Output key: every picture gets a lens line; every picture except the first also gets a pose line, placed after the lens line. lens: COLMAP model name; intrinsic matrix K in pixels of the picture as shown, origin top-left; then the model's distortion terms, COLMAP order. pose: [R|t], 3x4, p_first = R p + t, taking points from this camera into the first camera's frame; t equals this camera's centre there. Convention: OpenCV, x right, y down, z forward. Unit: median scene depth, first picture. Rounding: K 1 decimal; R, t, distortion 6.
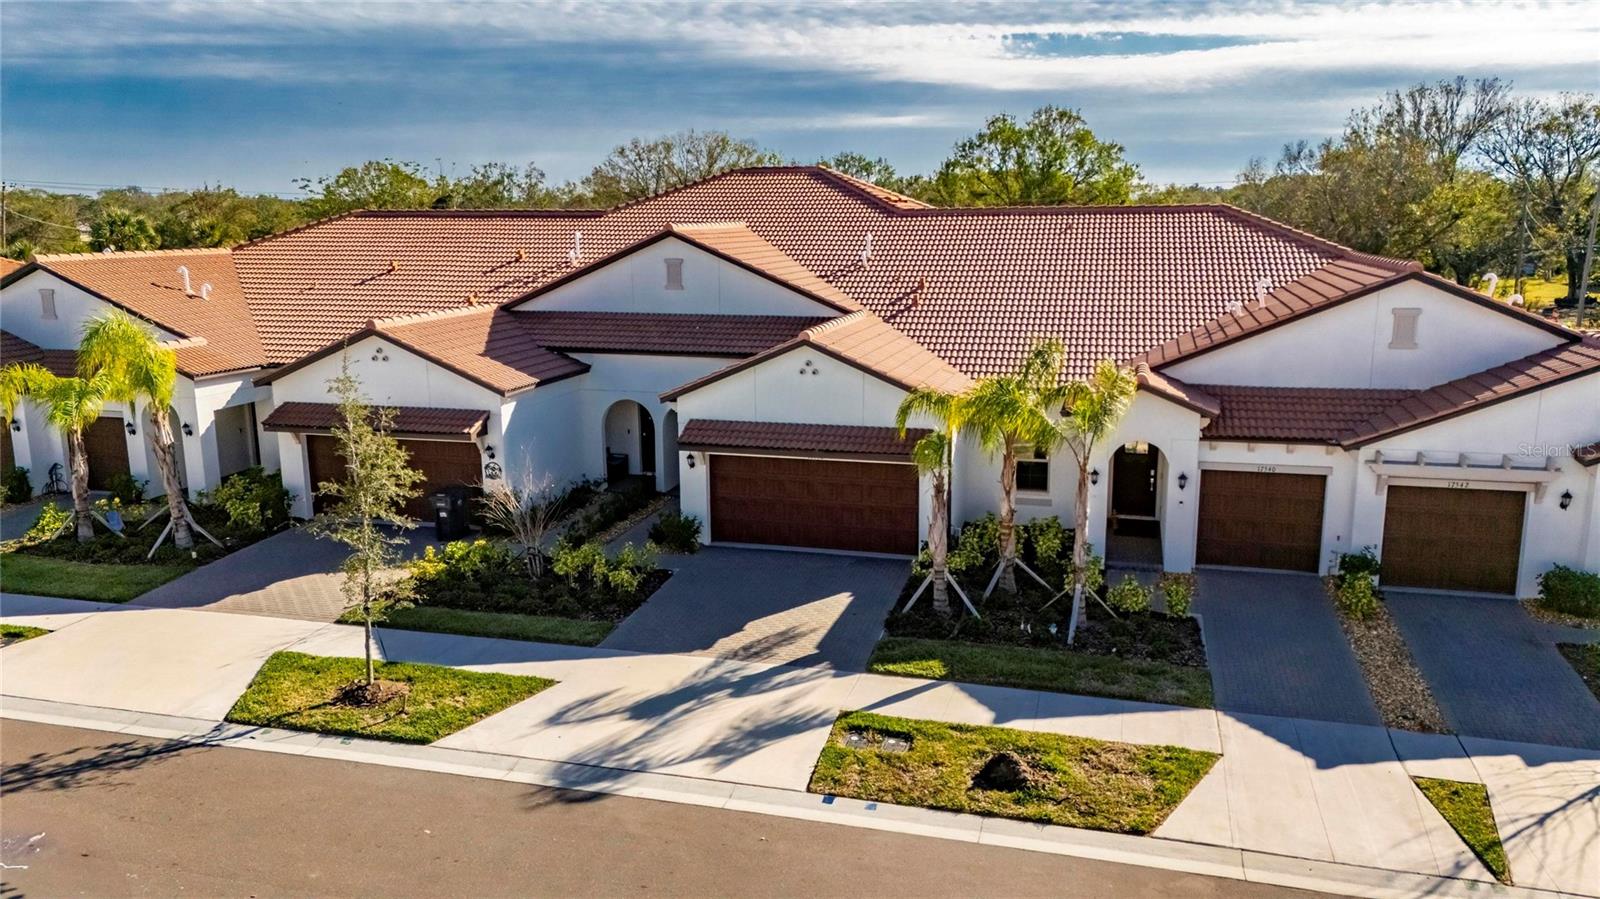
lens RADIAL K [[1179.2, 0, 800.0], [0, 1179.2, 449.5], [0, 0, 1]] dist [0.073149, -0.064397]
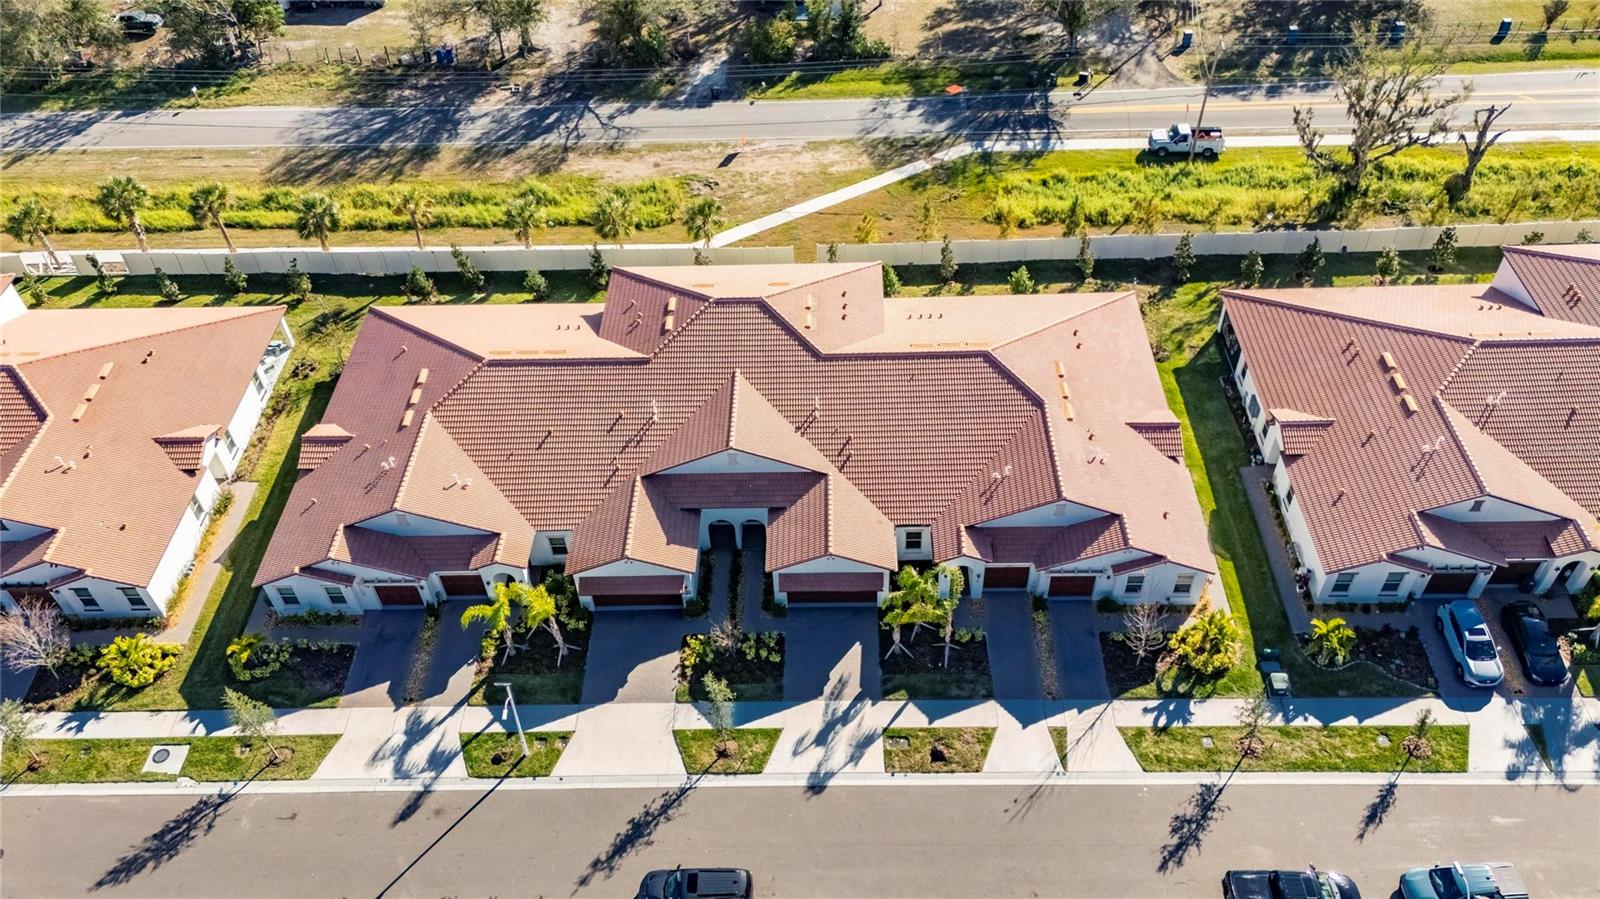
lens RADIAL K [[1200.5, 0, 800.0], [0, 1200.5, 449.5], [0, 0, 1]] dist [0.069454, -0.057139]
pose [[0.966739, -0.197587, 0.162406, -0.428462], [0.078173, 0.832856, 0.547941, -1.684837], [-0.243527, -0.517020, 0.820600, -0.923440]]
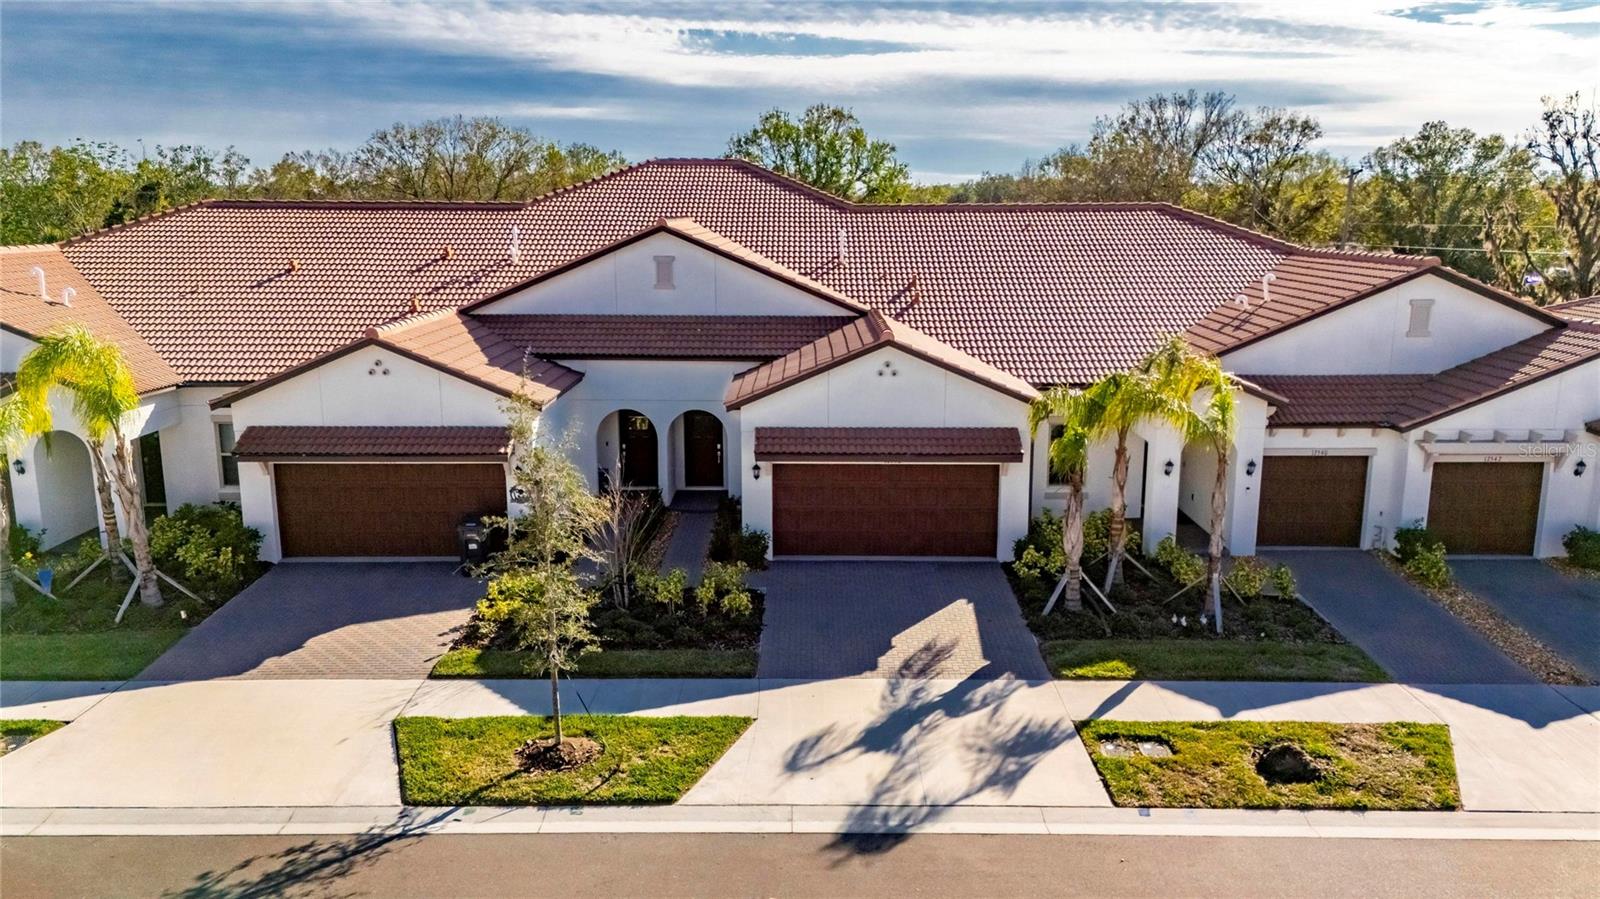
lens RADIAL K [[1200.5, 0, 800.0], [0, 1200.5, 449.5], [0, 0, 1]] dist [0.069454, -0.057139]
pose [[0.964628, -0.044375, 0.259852, -0.336343], [0.044354, 0.998998, 0.005947, -0.013508], [-0.259856, 0.005789, 0.965630, 0.077369]]
